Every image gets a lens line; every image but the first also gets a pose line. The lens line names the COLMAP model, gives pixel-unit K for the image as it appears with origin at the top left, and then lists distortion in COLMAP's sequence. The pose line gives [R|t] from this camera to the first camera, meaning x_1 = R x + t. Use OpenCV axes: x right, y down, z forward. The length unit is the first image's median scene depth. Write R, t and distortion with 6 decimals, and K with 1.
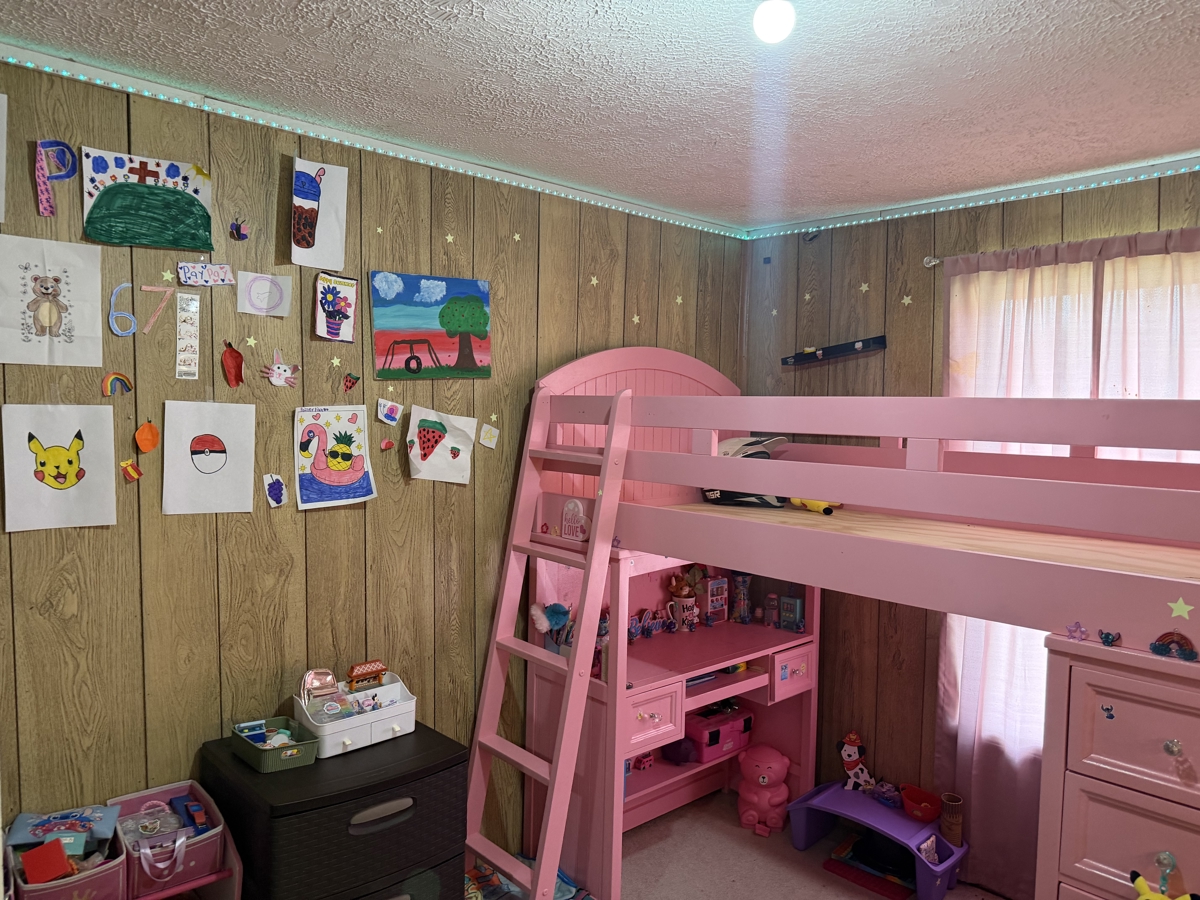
lens RADIAL K [[841.2, 0, 597.0], [0, 841.2, 454.6], [0, 0, 1]] dist [0.041607, -0.059895]
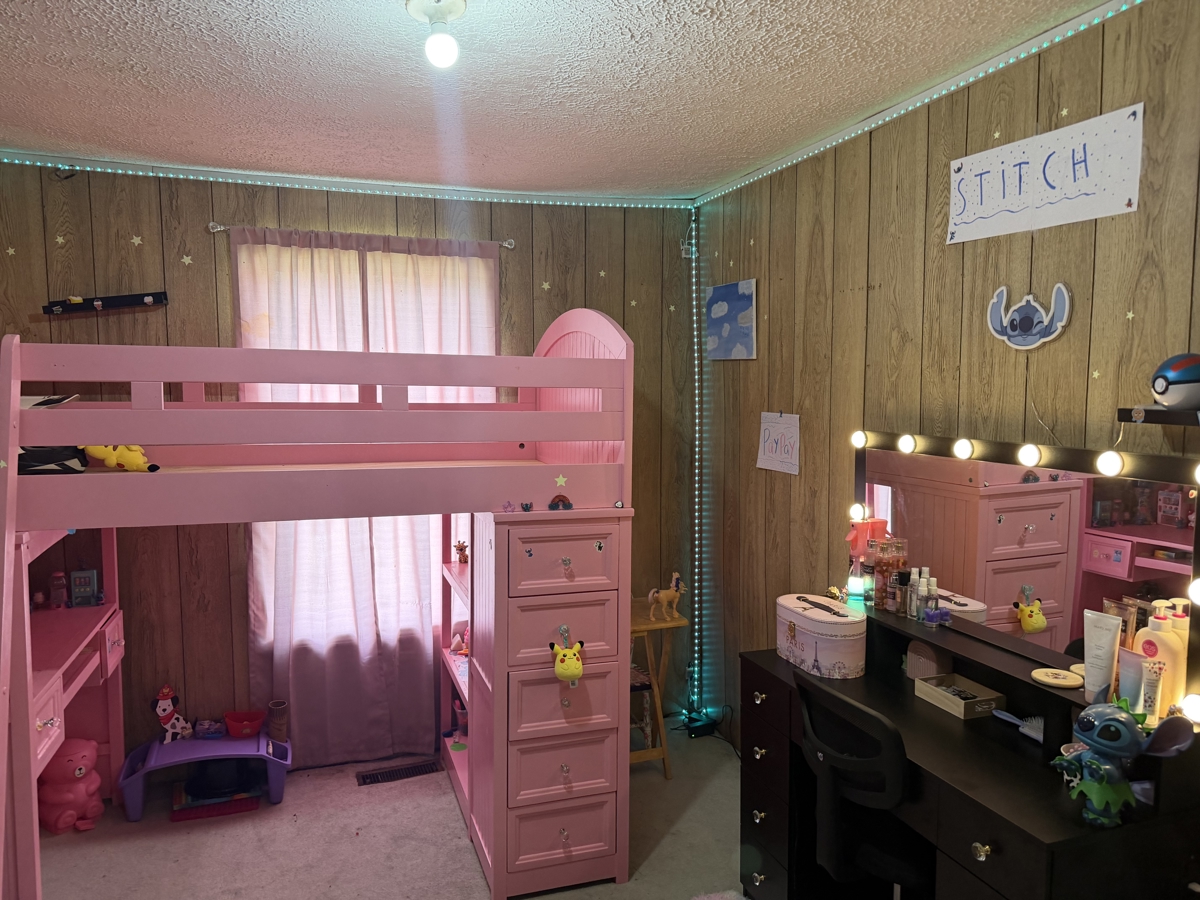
lens RADIAL K [[841.2, 0, 593.8], [0, 841.2, 450.7], [0, 0, 1]] dist [0.041607, -0.059895]
pose [[0.413791, -0.085934, 0.906307, -0.401151], [0.051728, 0.996146, 0.070834, 0.003620], [-0.908901, 0.017571, 0.416641, 0.118718]]
